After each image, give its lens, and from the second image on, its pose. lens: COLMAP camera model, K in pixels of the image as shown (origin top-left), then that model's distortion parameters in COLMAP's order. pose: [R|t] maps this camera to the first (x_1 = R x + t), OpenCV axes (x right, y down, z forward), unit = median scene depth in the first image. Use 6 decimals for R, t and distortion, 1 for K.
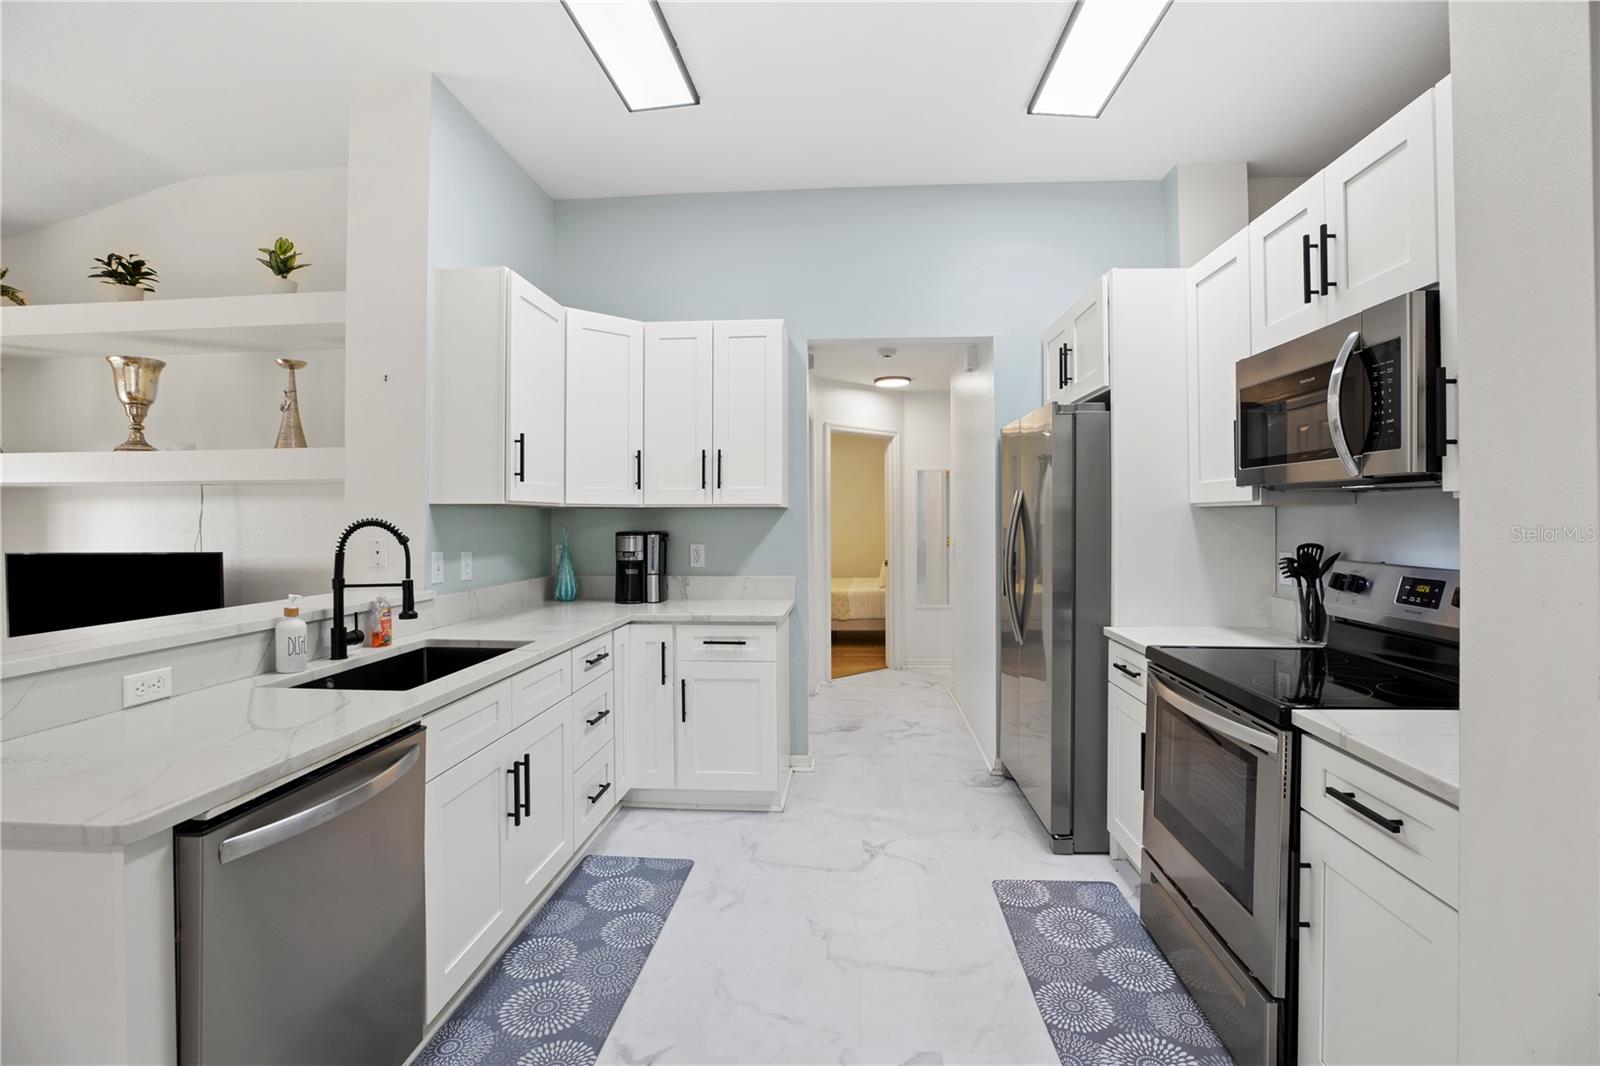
lens RADIAL K [[730.9, 0, 802.9], [0, 730.9, 519.7], [0, 0, 1]] dist [-0.024894, 0.004142]
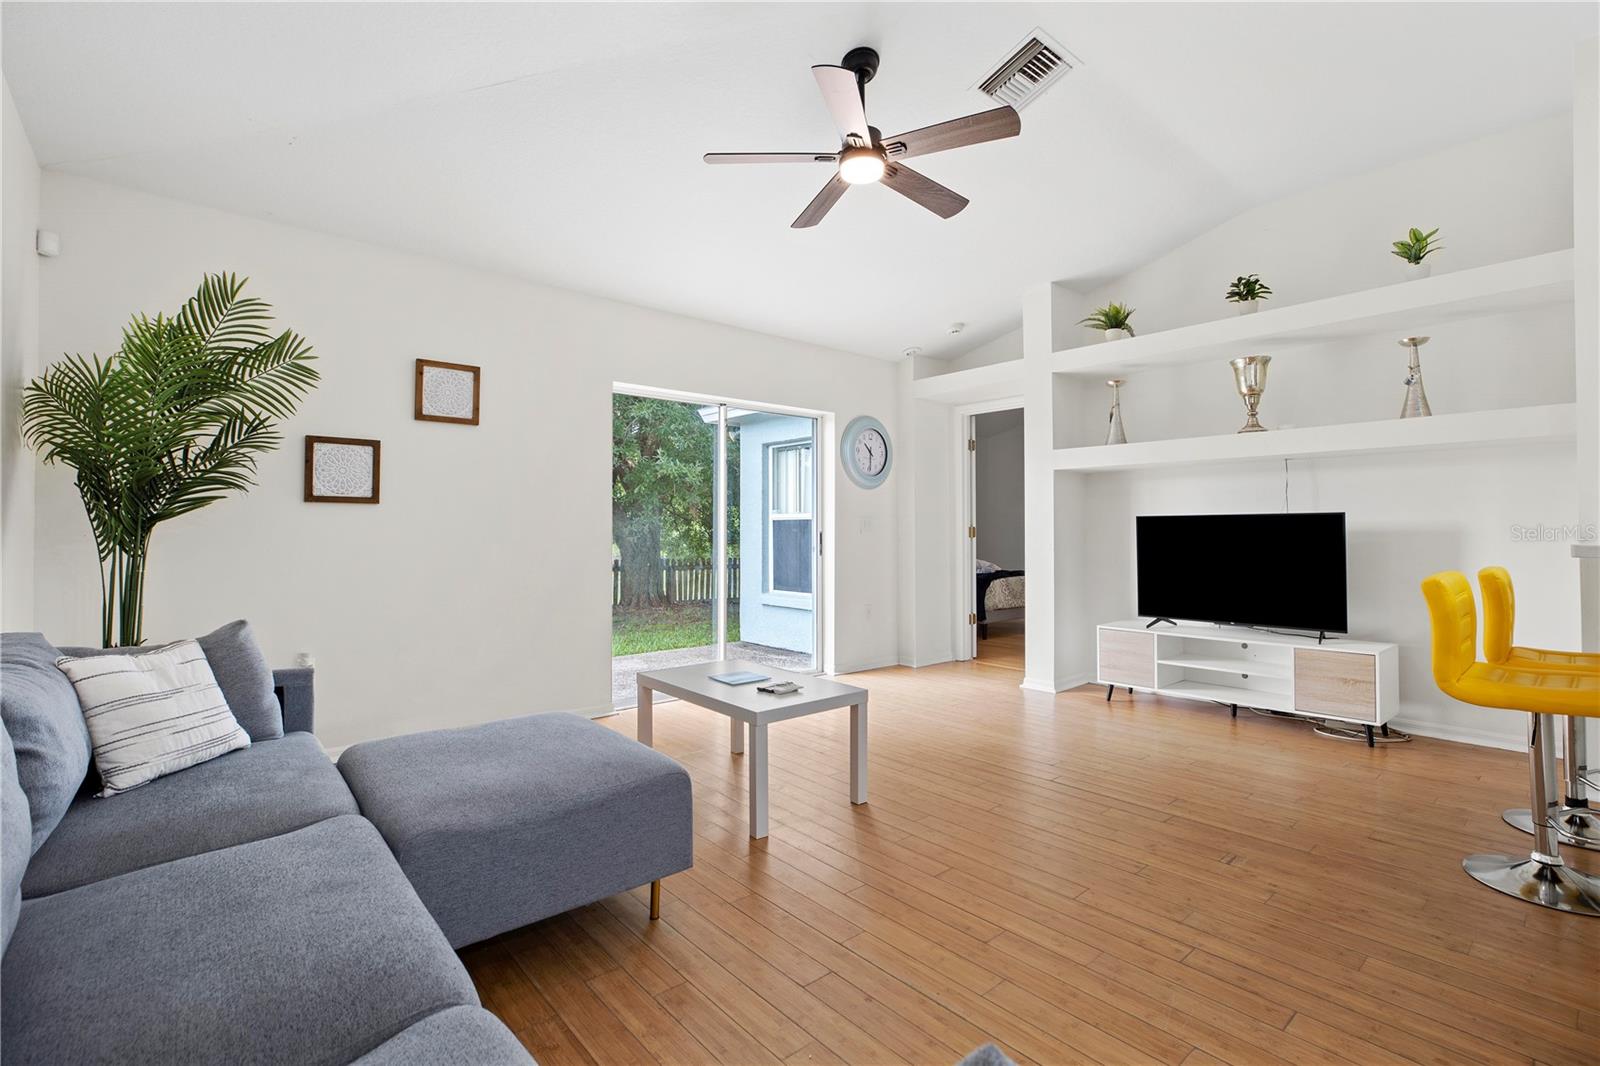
lens RADIAL K [[730.9, 0, 826.1], [0, 730.9, 515.7], [0, 0, 1]] dist [-0.024894, 0.004142]
pose [[0.727915, -0.012380, -0.685556, -0.693414], [-0.001067, 0.999815, -0.019188, 0.083518], [0.685667, 0.014699, 0.727767, -0.472506]]
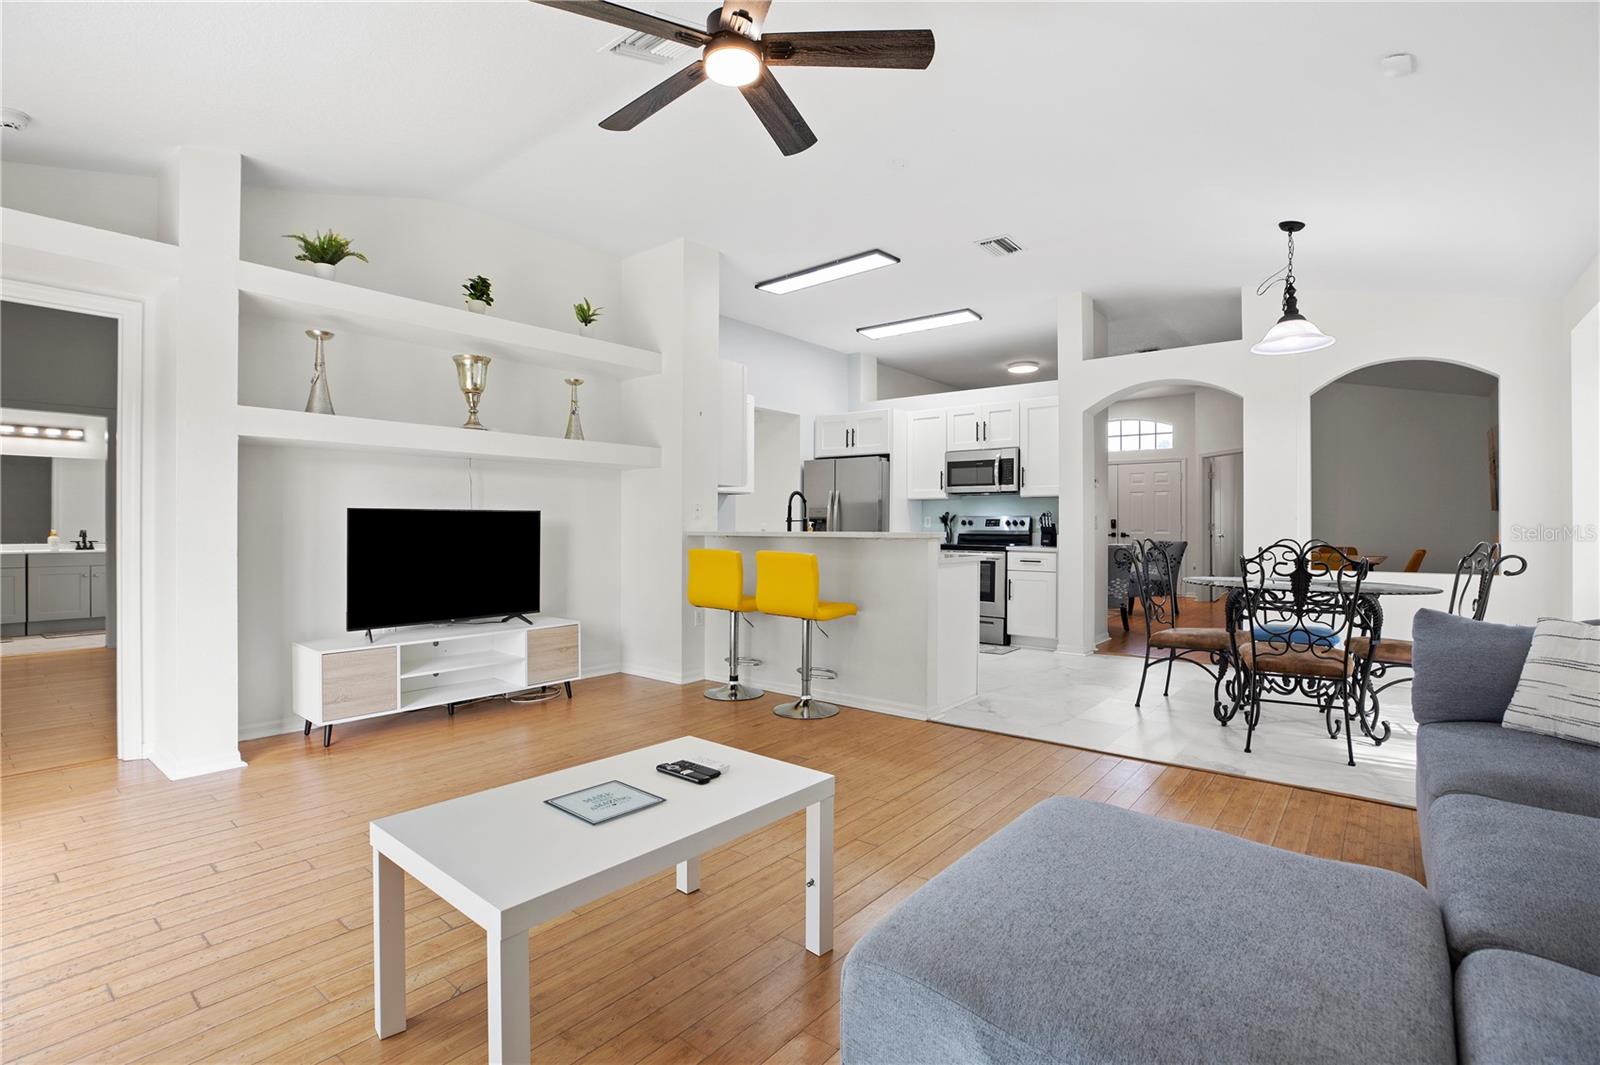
lens RADIAL K [[730.9, 0, 803.0], [0, 730.9, 527.3], [0, 0, 1]] dist [-0.024894, 0.004142]
pose [[0.570623, 0.000873, 0.821211, -1.877303], [-0.003271, 0.999994, 0.001210, 0.082569], [-0.821205, -0.003377, 0.570623, -0.235168]]
